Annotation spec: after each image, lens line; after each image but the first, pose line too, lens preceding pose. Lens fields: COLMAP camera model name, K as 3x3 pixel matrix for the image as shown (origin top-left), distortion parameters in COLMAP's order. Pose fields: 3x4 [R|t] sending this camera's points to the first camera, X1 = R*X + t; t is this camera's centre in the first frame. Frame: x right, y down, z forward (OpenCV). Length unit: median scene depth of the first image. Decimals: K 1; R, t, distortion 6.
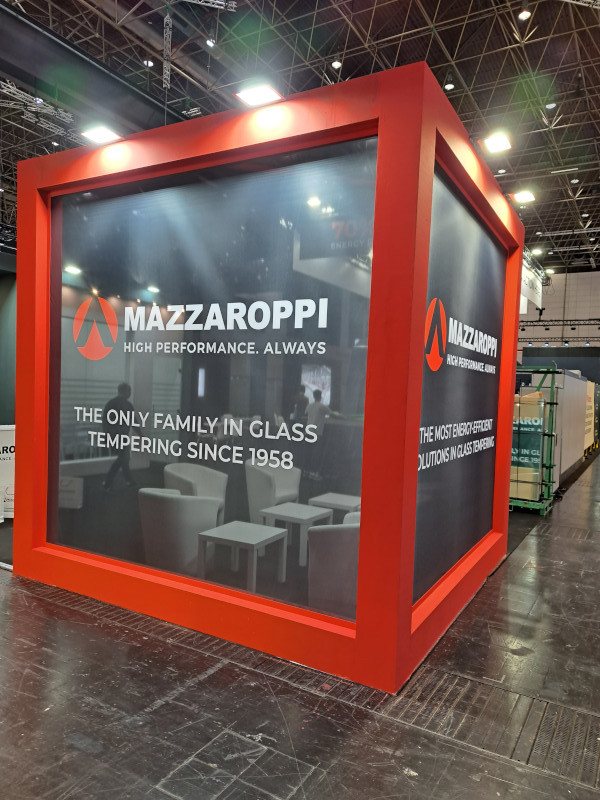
lens RADIAL K [[577.9, 0, 304.3], [0, 577.9, 397.4], [0, 0, 1]] dist [0.064291, -0.051604]
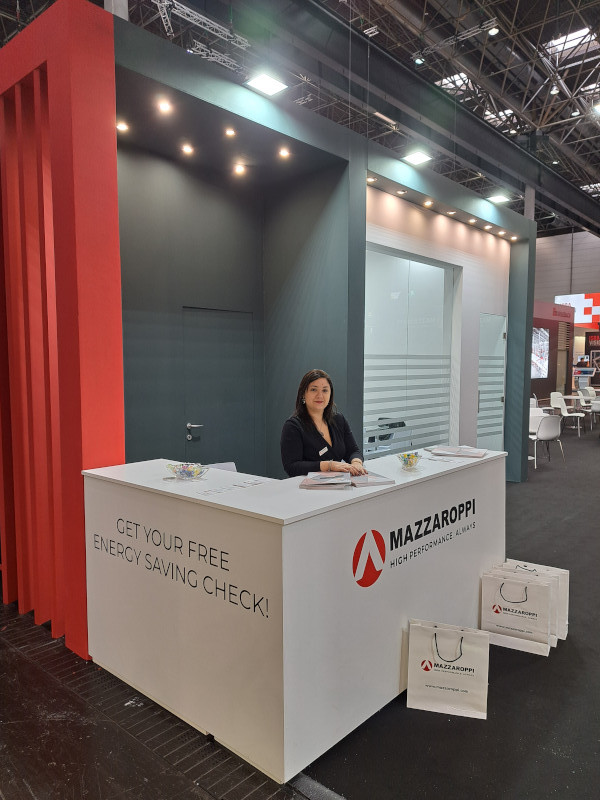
lens RADIAL K [[577.9, 0, 304.3], [0, 577.9, 397.4], [0, 0, 1]] dist [0.064291, -0.051604]
pose [[0.977632, -0.031145, -0.208004, -0.110237], [0.040350, 0.998378, 0.040156, -0.004752], [0.206416, -0.047651, 0.977303, 0.122124]]
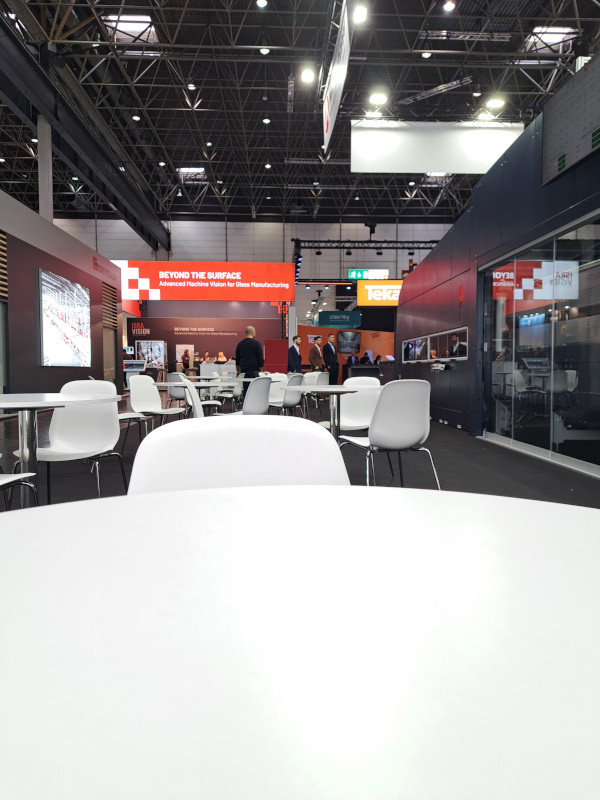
lens RADIAL K [[577.9, 0, 304.3], [0, 577.9, 397.4], [0, 0, 1]] dist [0.064291, -0.051604]
pose [[0.843026, -0.067547, 0.533615, -0.065016], [0.041973, 0.997319, 0.059934, 0.015775], [-0.536233, -0.028129, 0.843601, 0.439890]]
